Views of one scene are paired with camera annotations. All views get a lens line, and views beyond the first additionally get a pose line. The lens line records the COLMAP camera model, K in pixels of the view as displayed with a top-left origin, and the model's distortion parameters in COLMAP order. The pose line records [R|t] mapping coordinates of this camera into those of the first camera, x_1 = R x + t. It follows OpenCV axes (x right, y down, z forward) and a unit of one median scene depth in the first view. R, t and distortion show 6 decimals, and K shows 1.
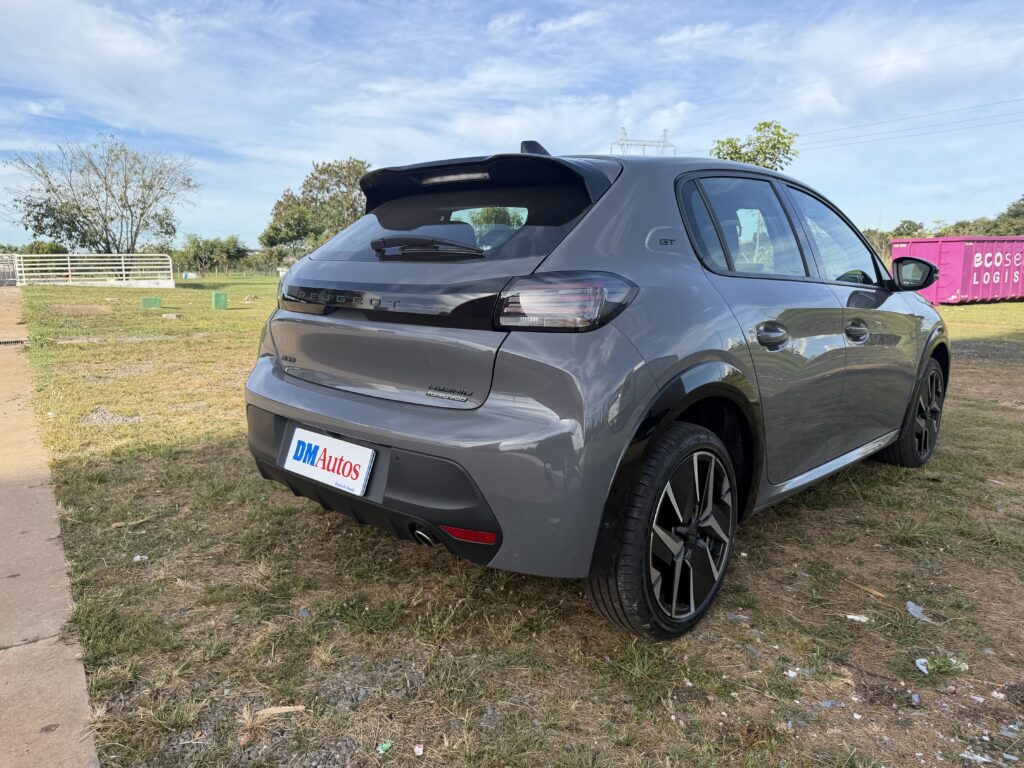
lens RADIAL K [[728.5, 0, 498.7], [0, 728.5, 375.8], [0, 0, 1]] dist [0.010080, -0.008659]
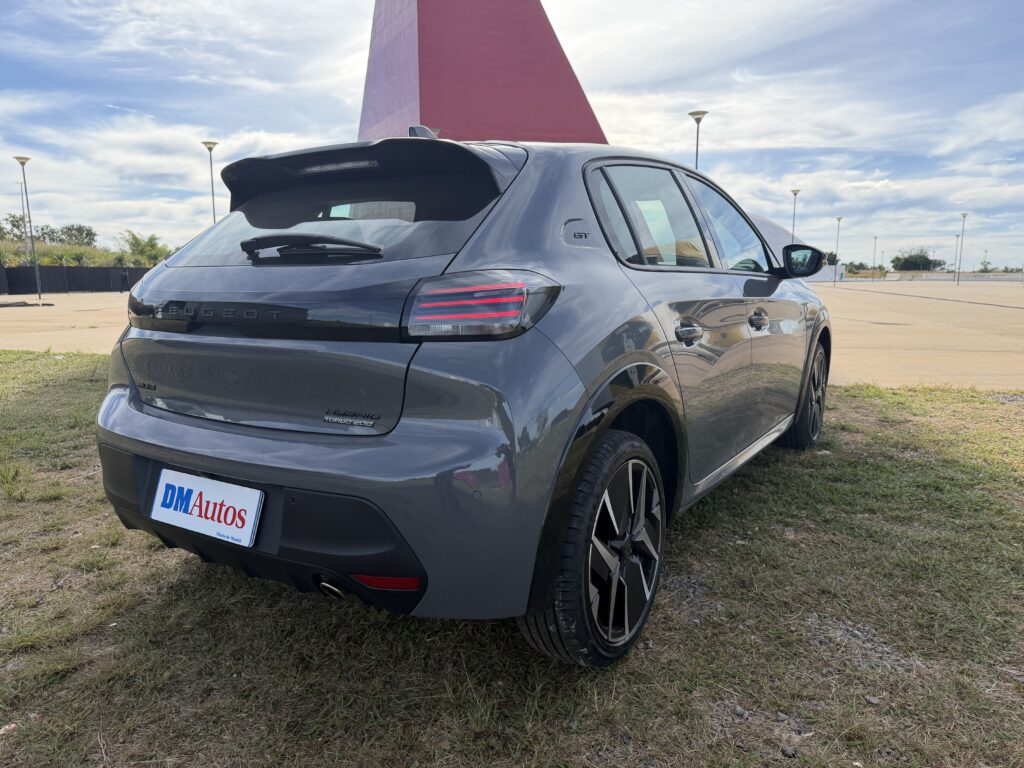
lens RADIAL K [[718.2, 0, 515.5], [0, 718.2, 392.8], [0, 0, 1]] dist [0.008584, -0.008247]
pose [[0.982118, -0.064430, 0.176896, -0.020481], [0.059426, 0.997672, 0.033447, -0.019437], [-0.178640, -0.022337, 0.983661, 0.118407]]
